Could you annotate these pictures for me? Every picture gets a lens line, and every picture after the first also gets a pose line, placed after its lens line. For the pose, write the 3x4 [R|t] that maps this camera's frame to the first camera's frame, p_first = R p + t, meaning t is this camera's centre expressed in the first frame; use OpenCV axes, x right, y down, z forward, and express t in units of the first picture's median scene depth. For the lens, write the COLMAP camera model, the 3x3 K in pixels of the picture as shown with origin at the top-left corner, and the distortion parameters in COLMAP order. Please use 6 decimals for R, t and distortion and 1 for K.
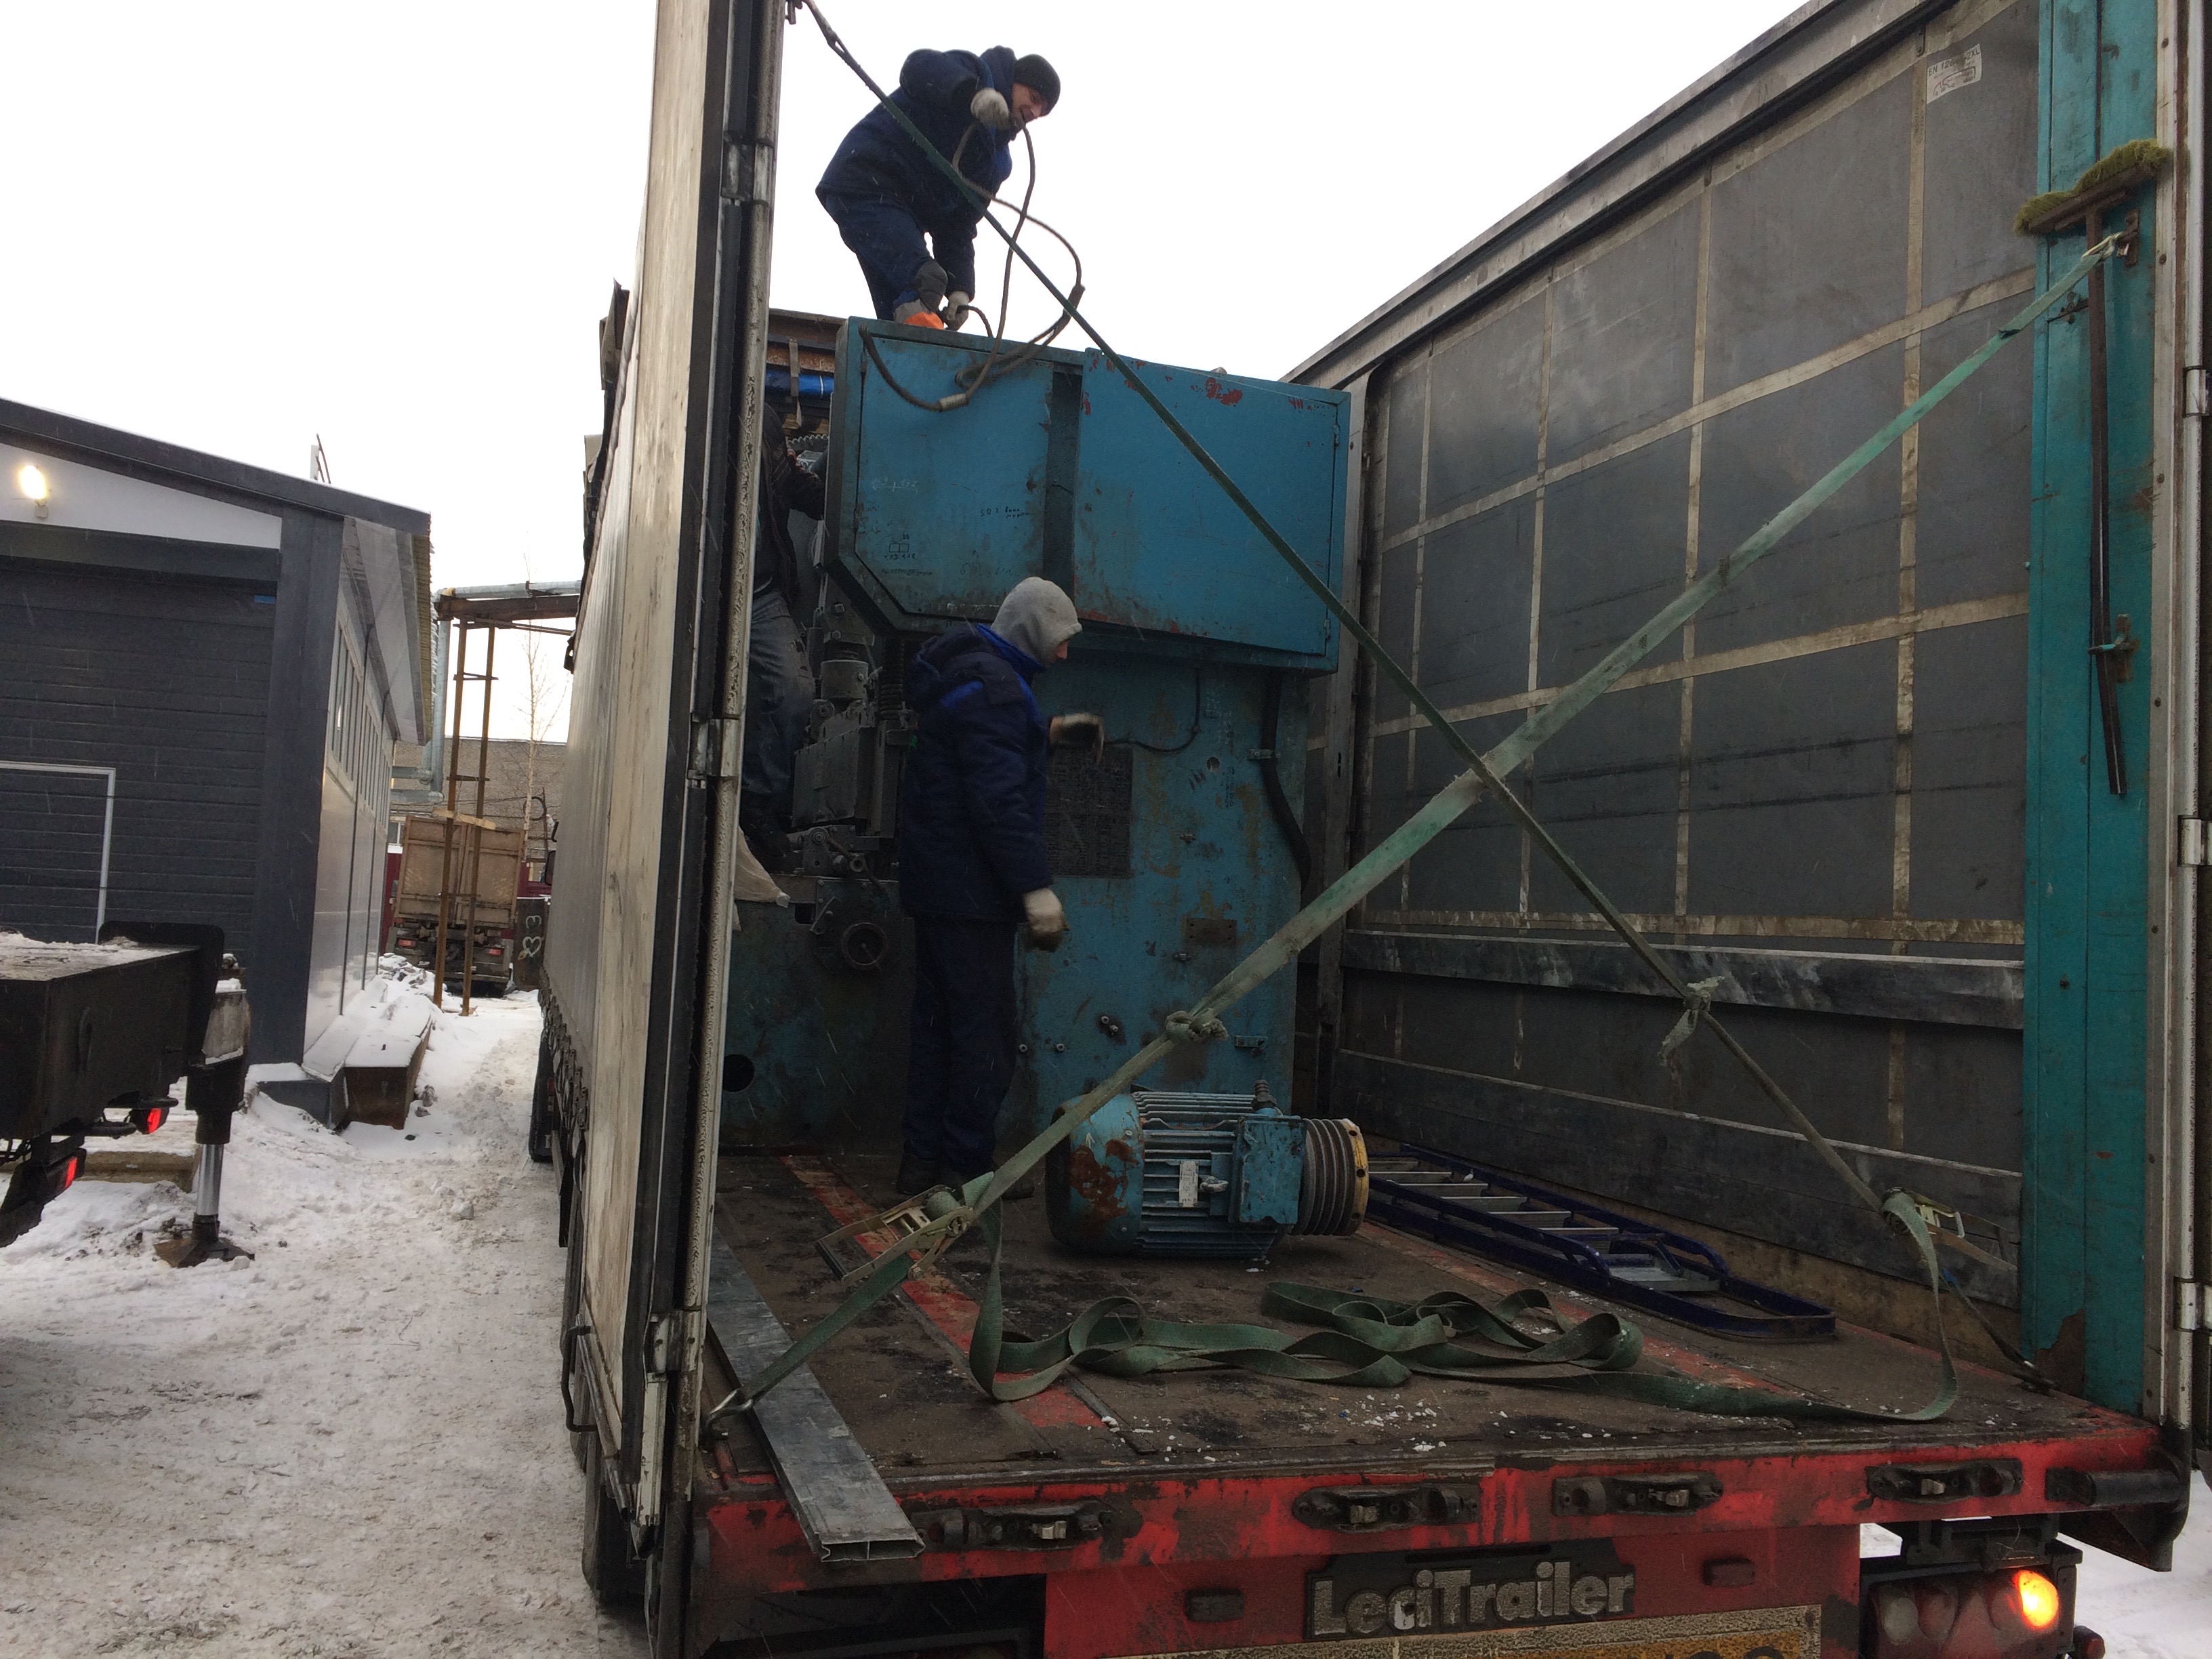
lens RADIAL K [[1885.4, 0, 1124.9], [0, 1885.4, 817.0], [0, 0, 1]] dist [0.120762, -0.126678]
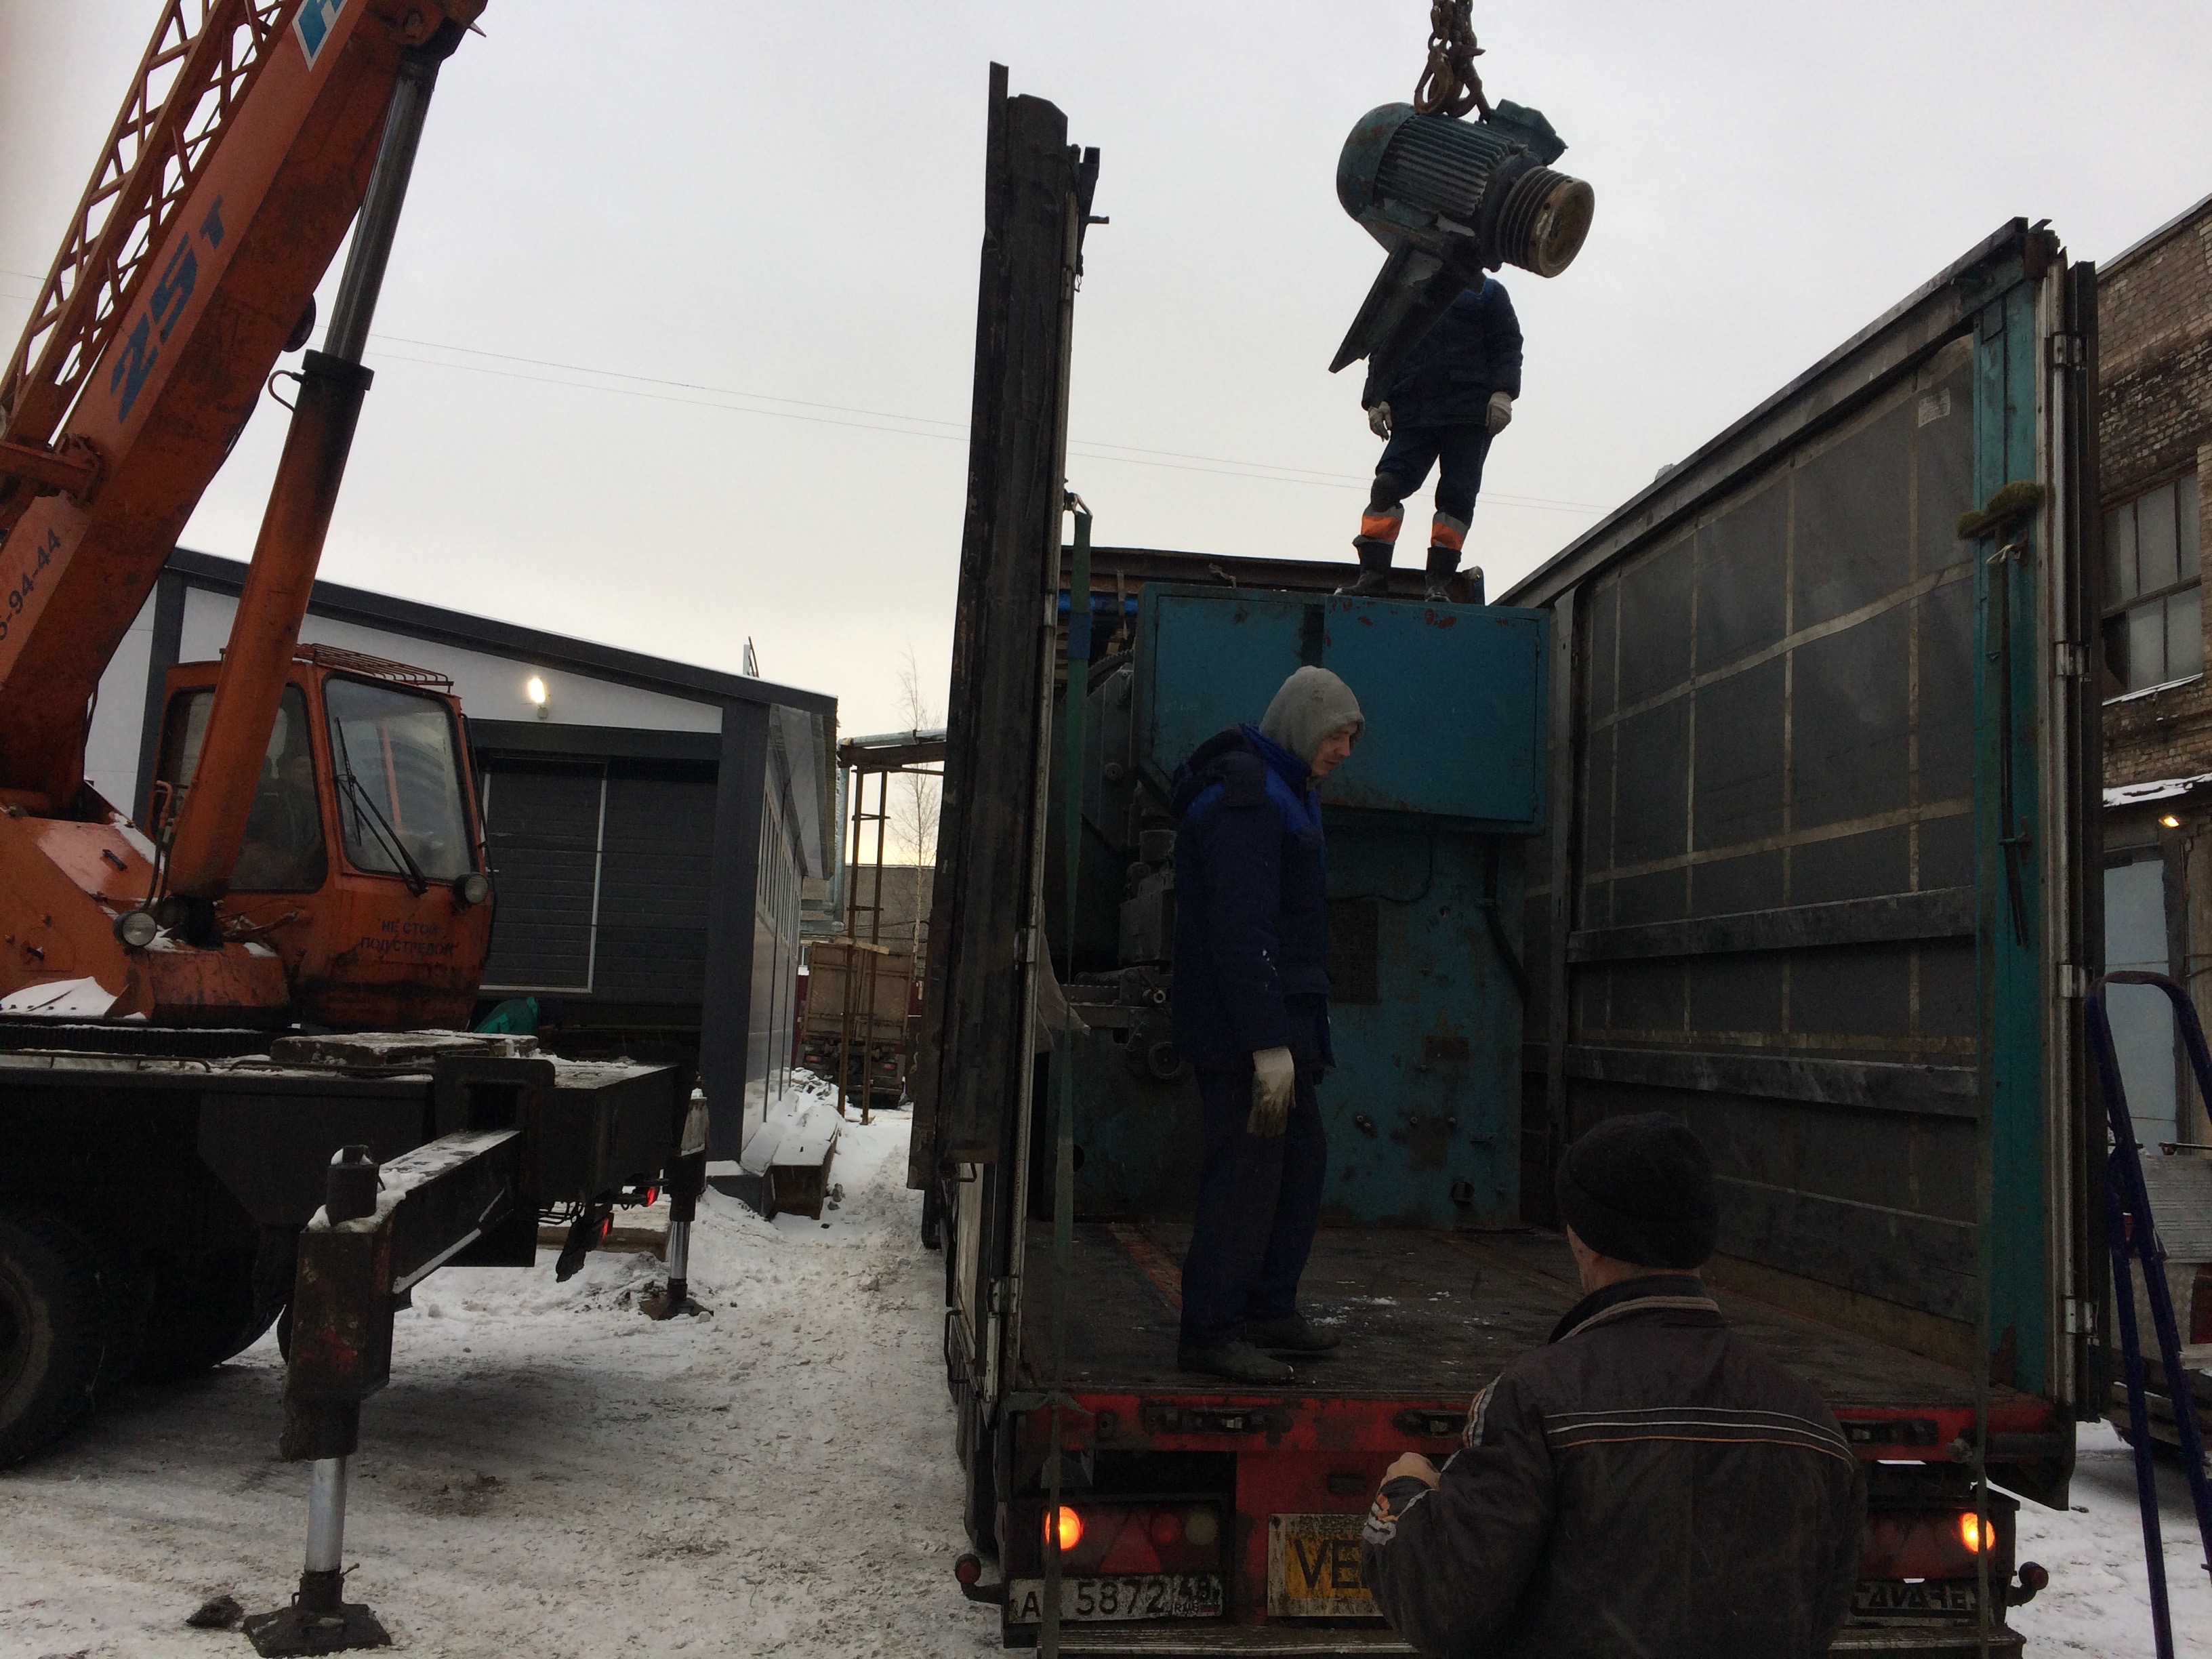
lens RADIAL K [[1885.4, 0, 1198.0], [0, 1885.4, 837.5], [0, 0, 1]] dist [0.120762, -0.126678]
pose [[0.987617, -0.025518, -0.154796, 0.092796], [0.018043, 0.998611, -0.049505, -0.021034], [0.155844, 0.046099, 0.986705, -0.296913]]
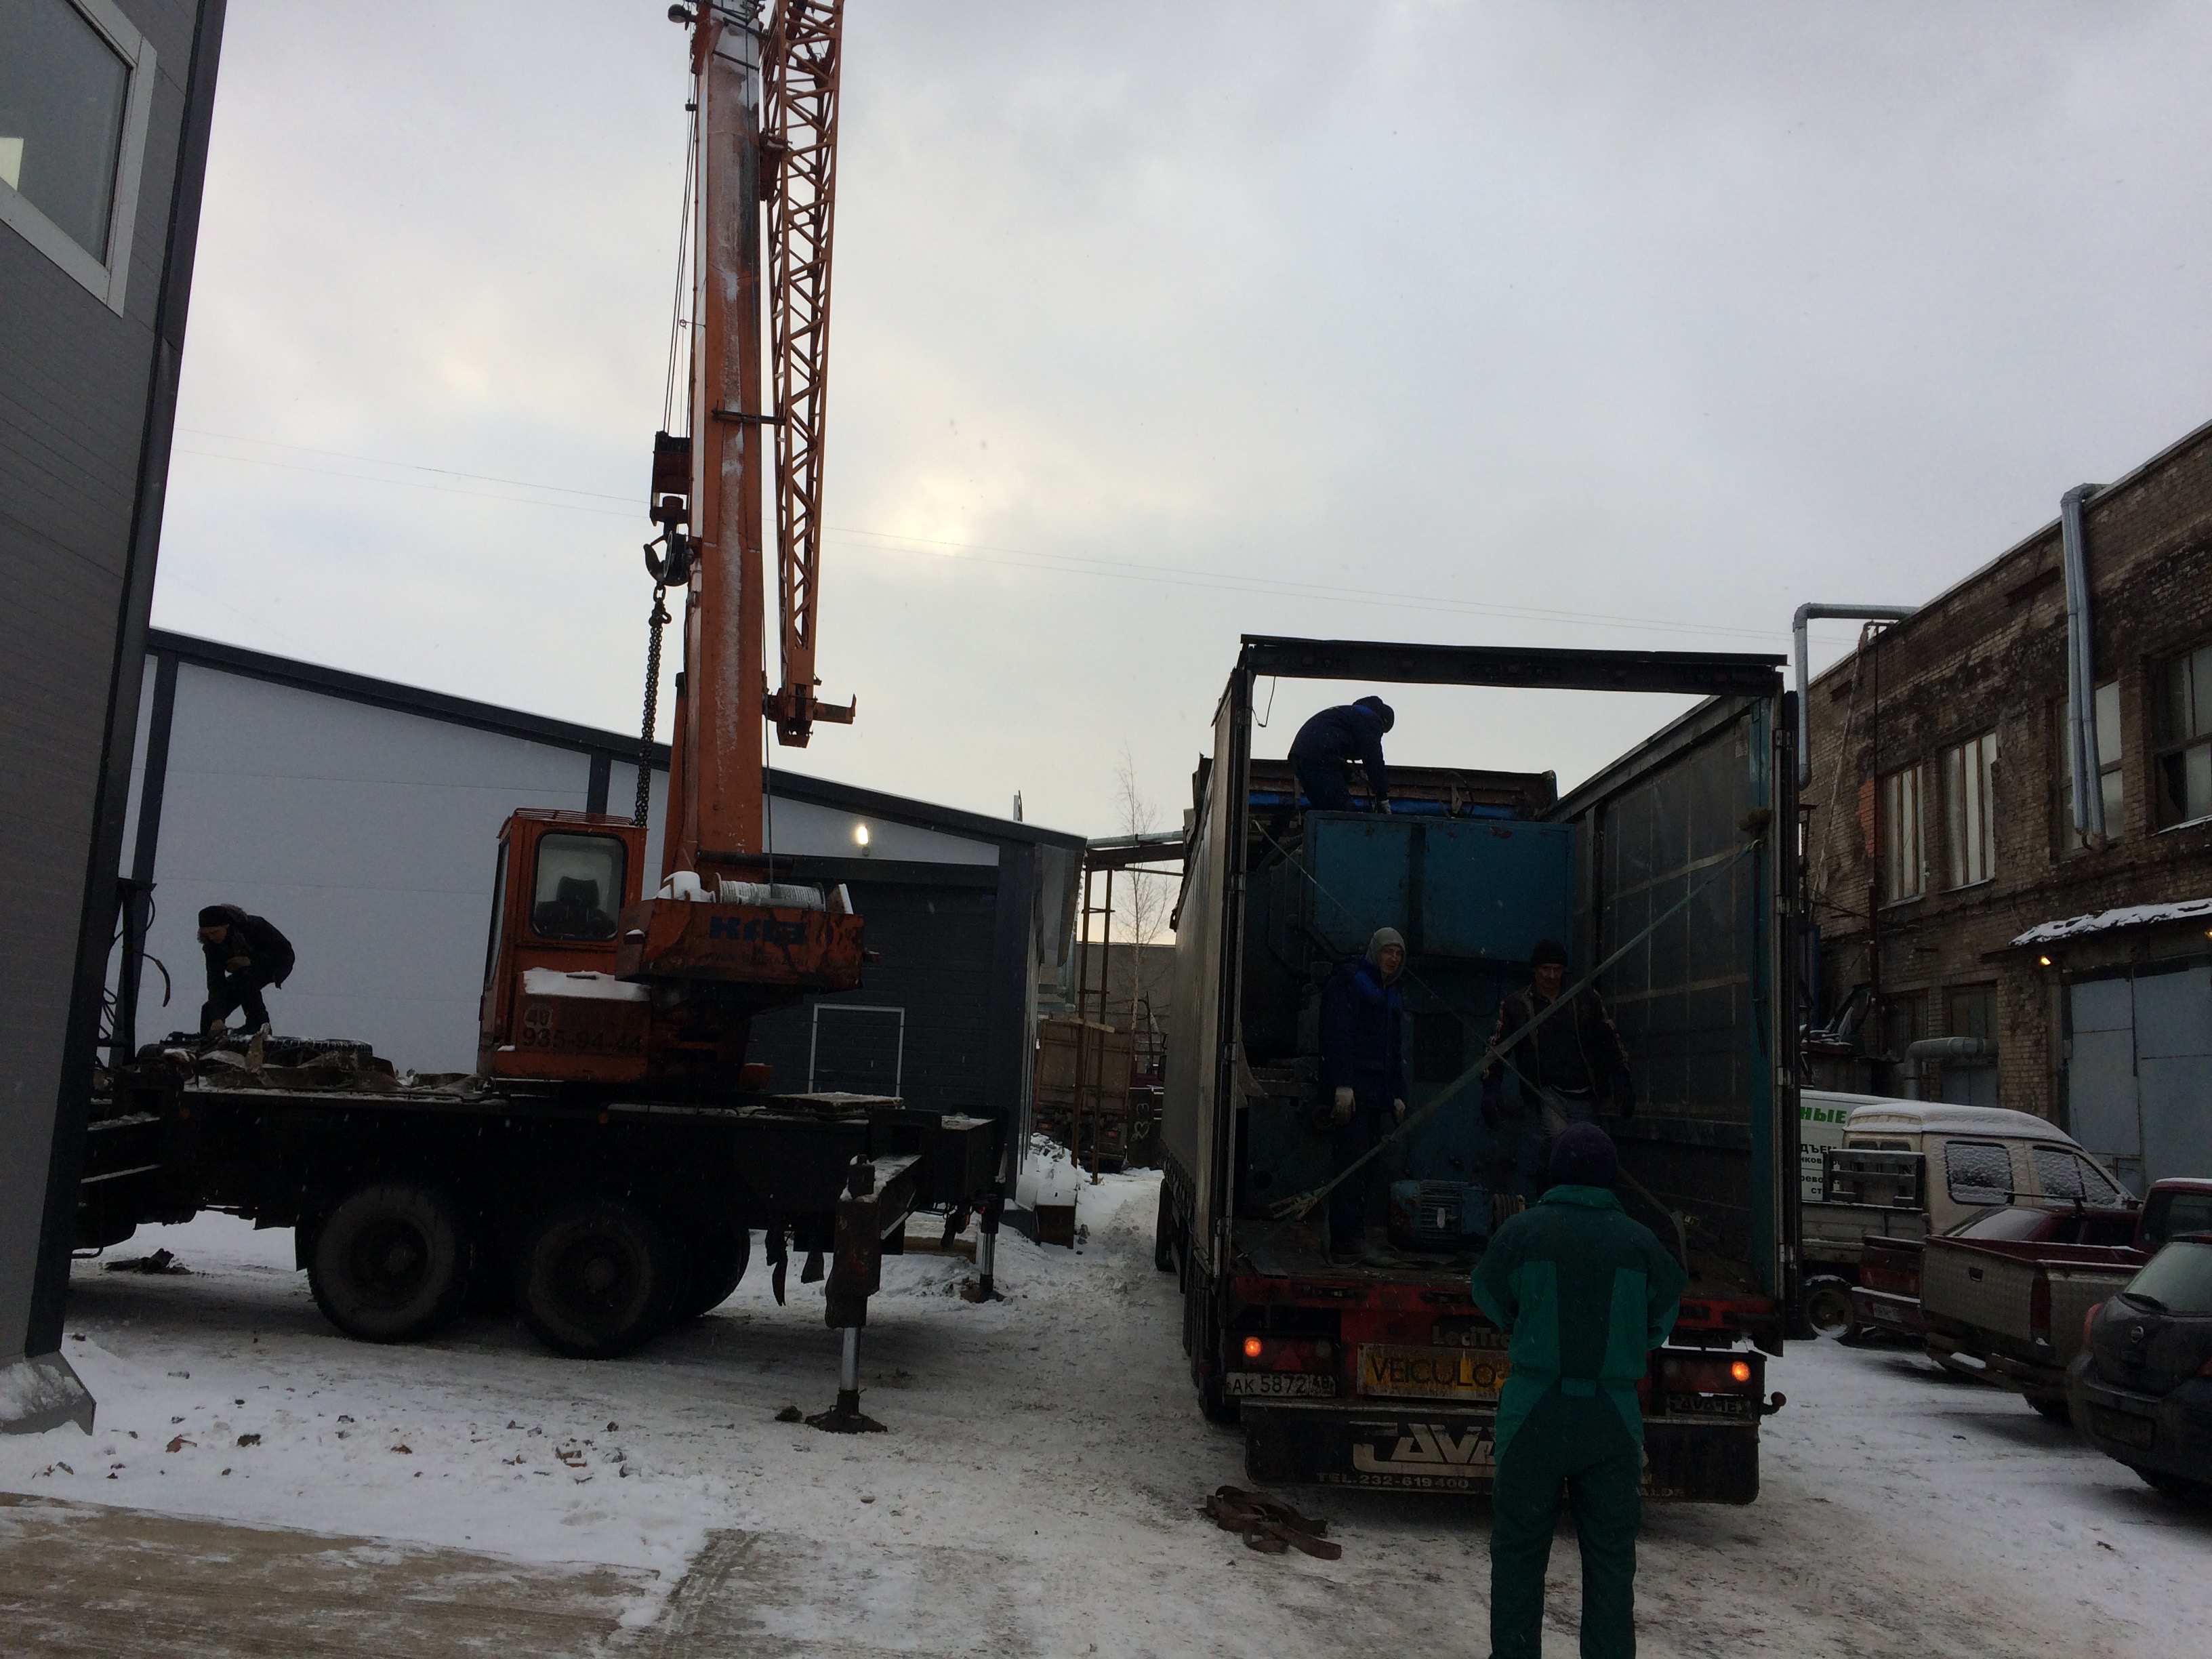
lens RADIAL K [[1885.4, 0, 1106.7], [0, 1885.4, 871.7], [0, 0, 1]] dist [0.120762, -0.126678]
pose [[0.950629, -0.037167, -0.308095, 0.293878], [0.015402, 0.997229, -0.072779, -0.053816], [0.309946, 0.064441, 0.948568, -1.073564]]
